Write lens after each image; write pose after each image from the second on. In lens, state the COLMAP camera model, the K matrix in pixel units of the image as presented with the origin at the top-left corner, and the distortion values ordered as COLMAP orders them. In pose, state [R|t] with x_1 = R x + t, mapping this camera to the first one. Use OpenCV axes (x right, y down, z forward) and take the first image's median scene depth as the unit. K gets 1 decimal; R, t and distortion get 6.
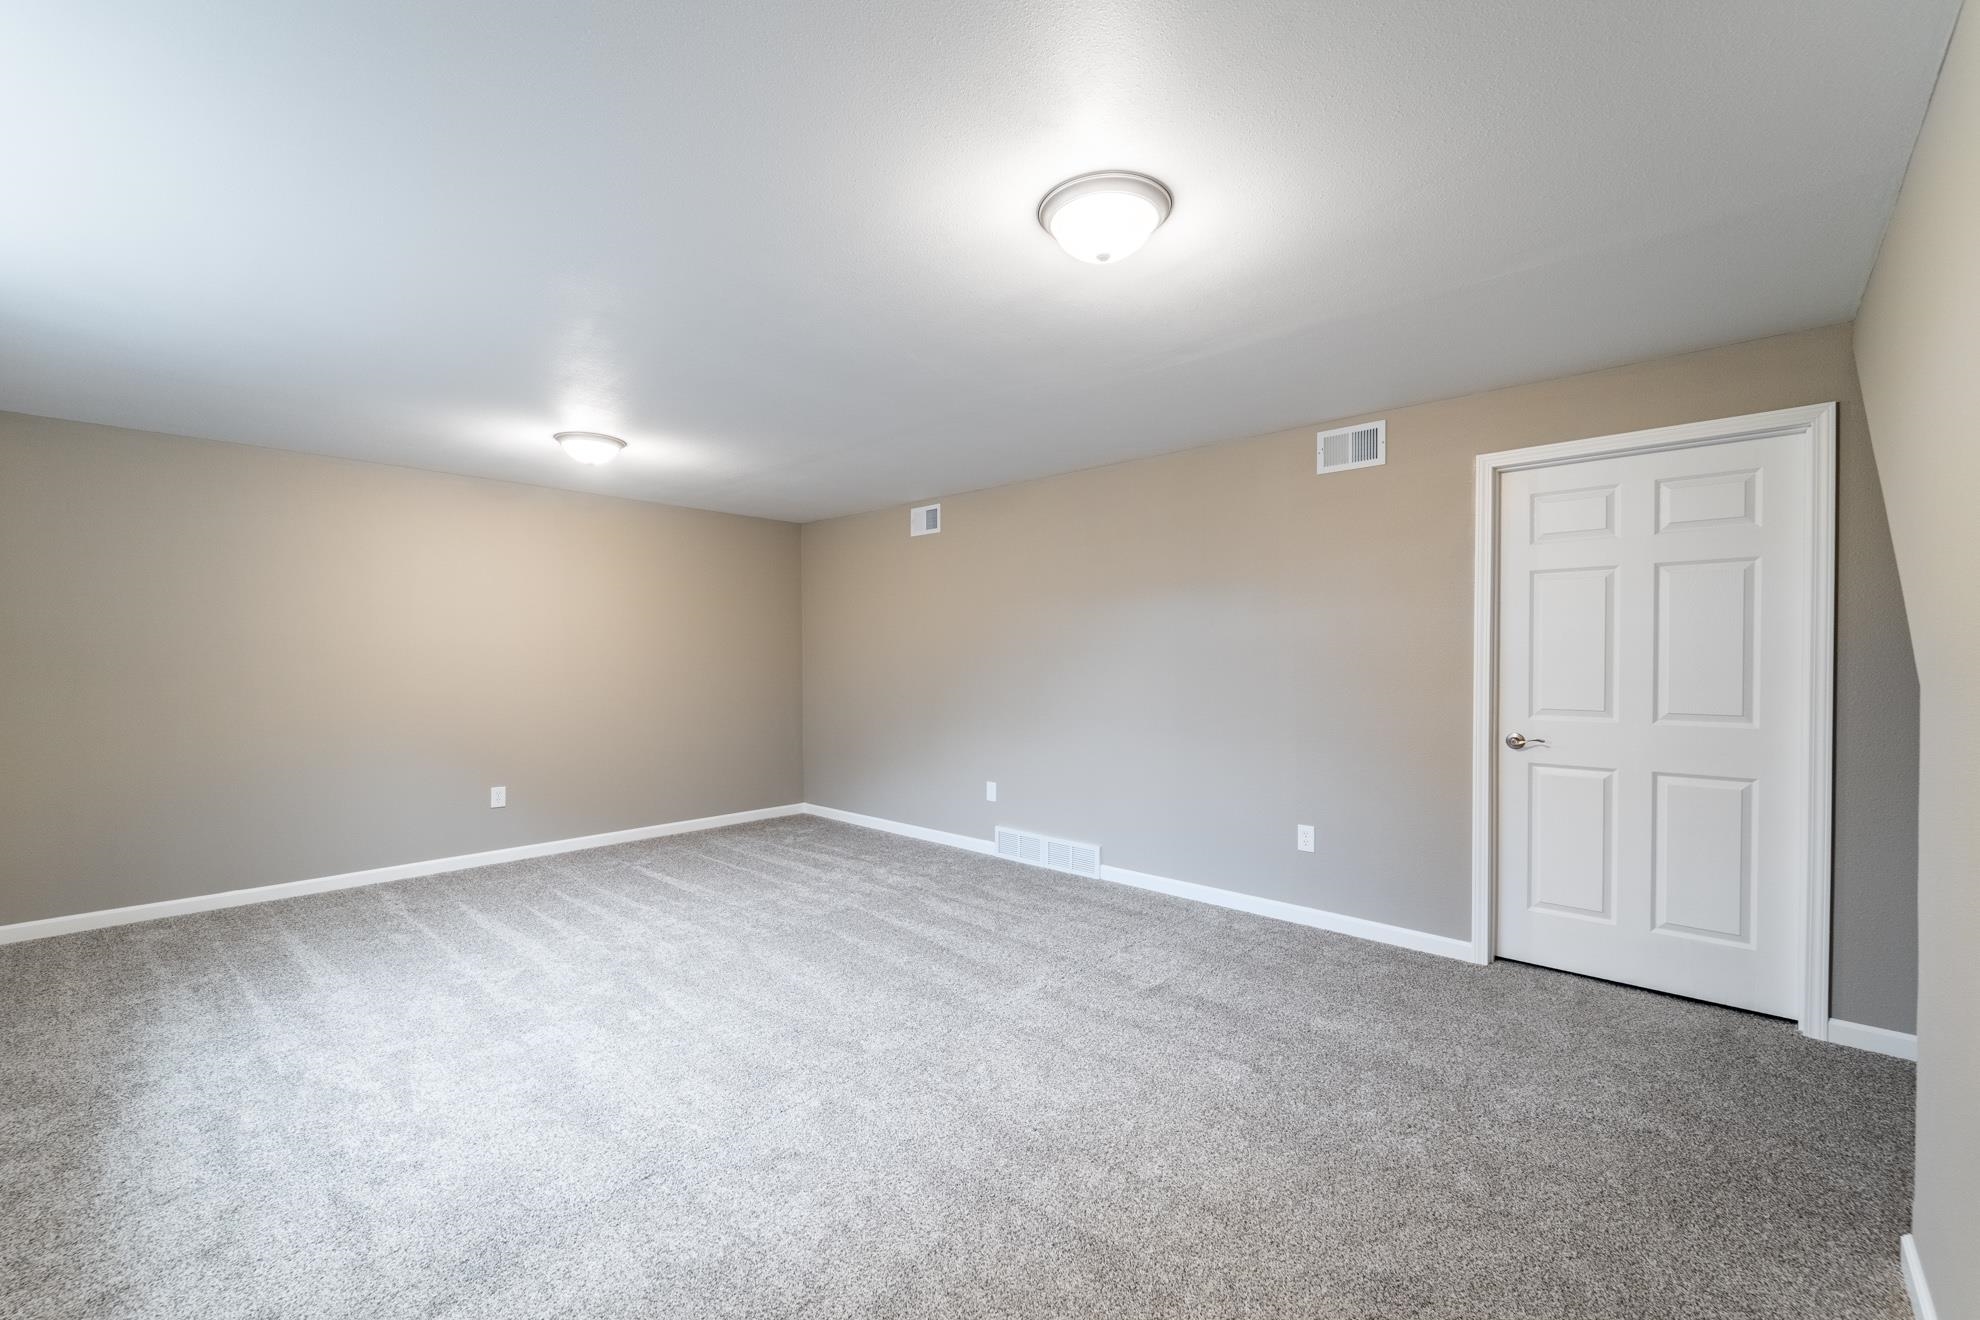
lens RADIAL K [[826.6, 0, 986.4], [0, 826.6, 661.9], [0, 0, 1]] dist [0.000689, -0.000908]
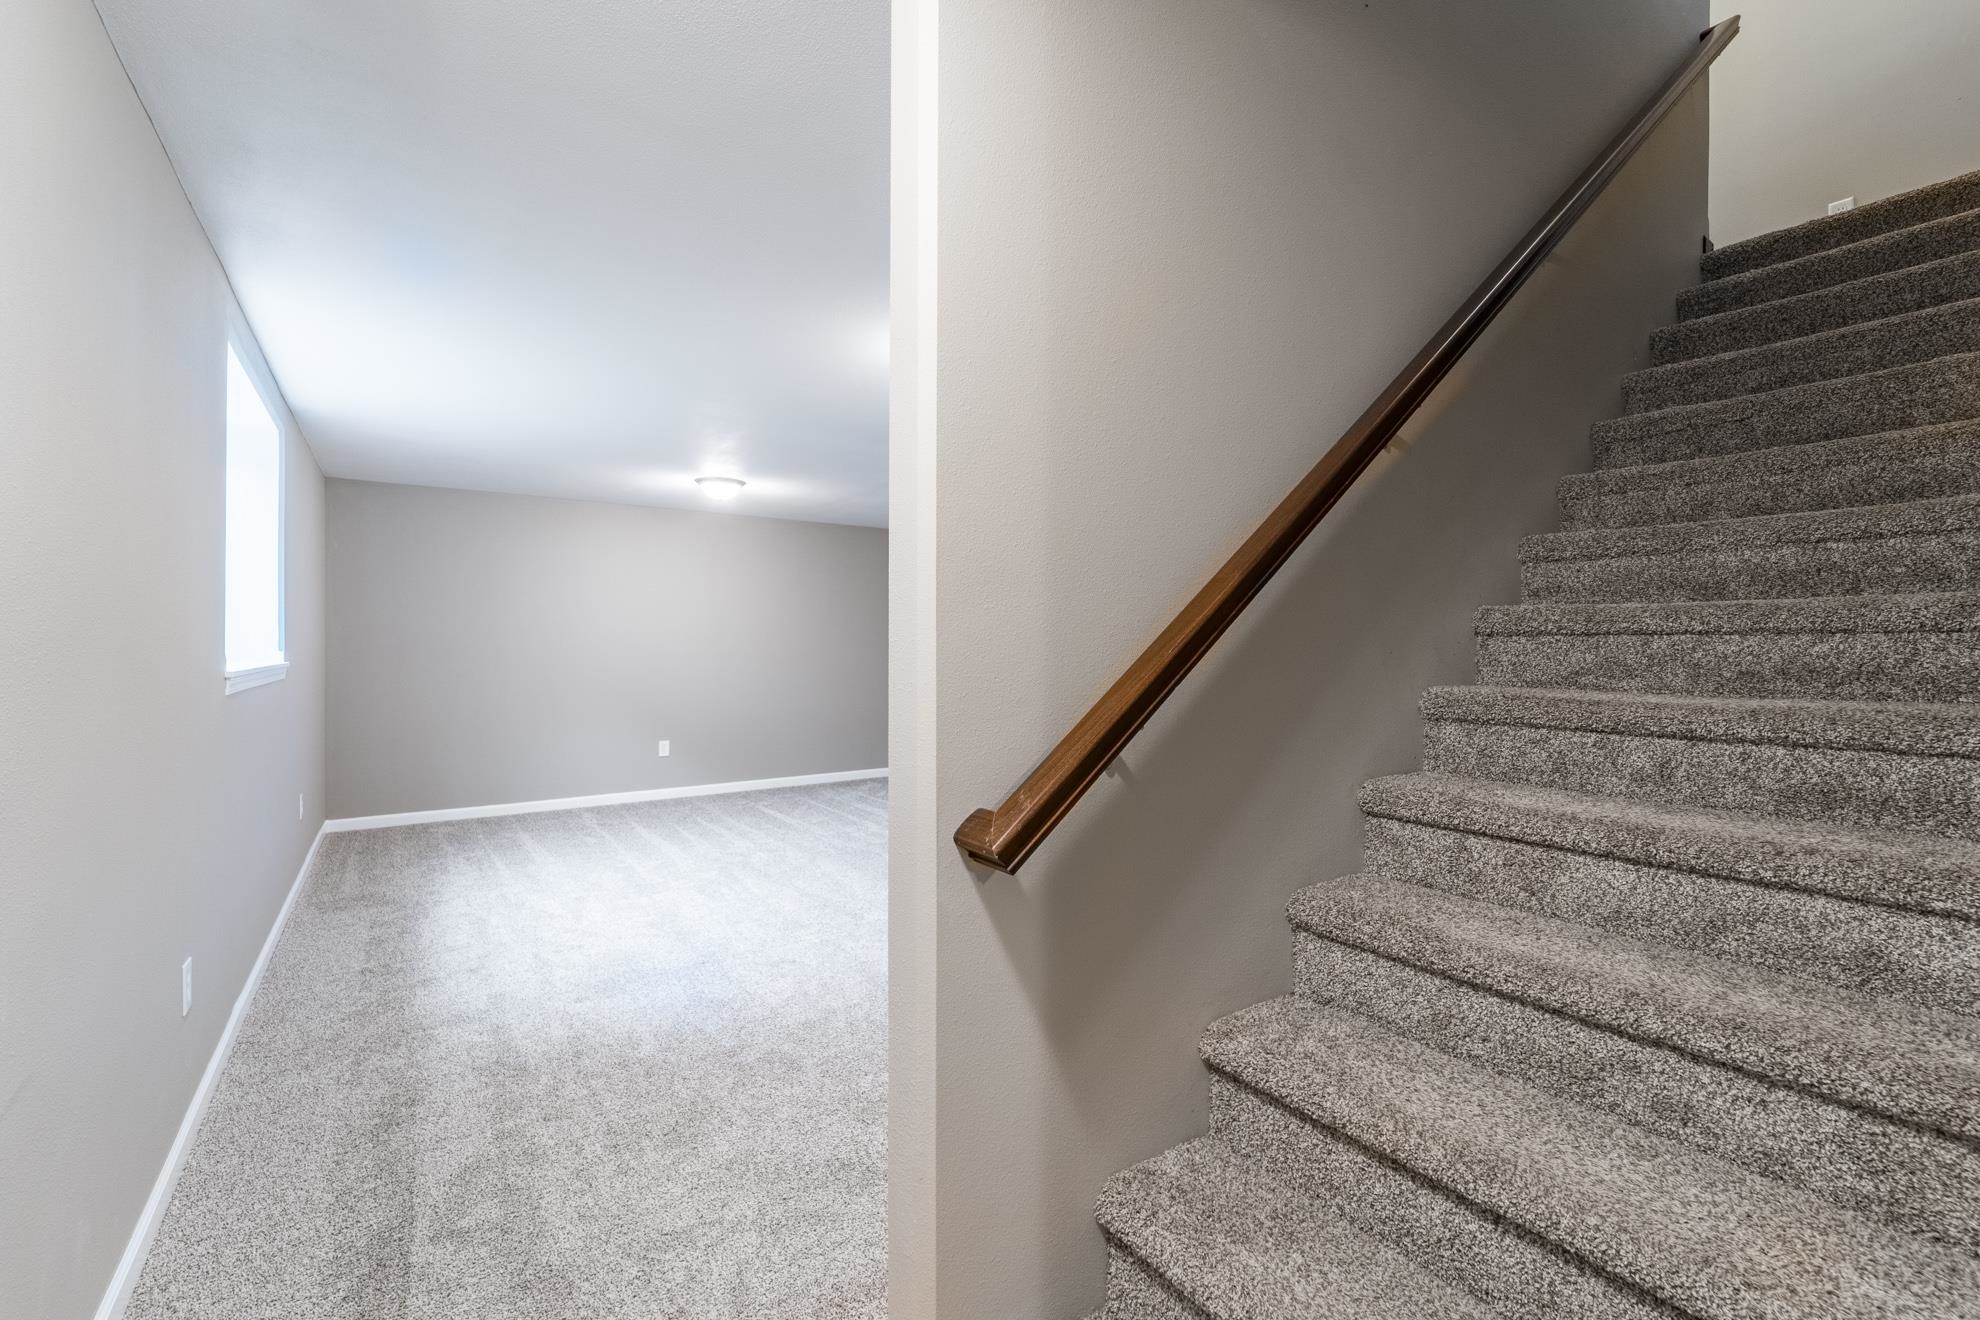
lens RADIAL K [[826.6, 0, 980.5], [0, 826.6, 650.4], [0, 0, 1]] dist [0.000689, -0.000908]
pose [[0.977946, 0.008111, -0.208703, 0.236108], [-0.008260, 0.999966, 0.000160, 0.002515], [0.208697, 0.001568, 0.977979, -0.246012]]
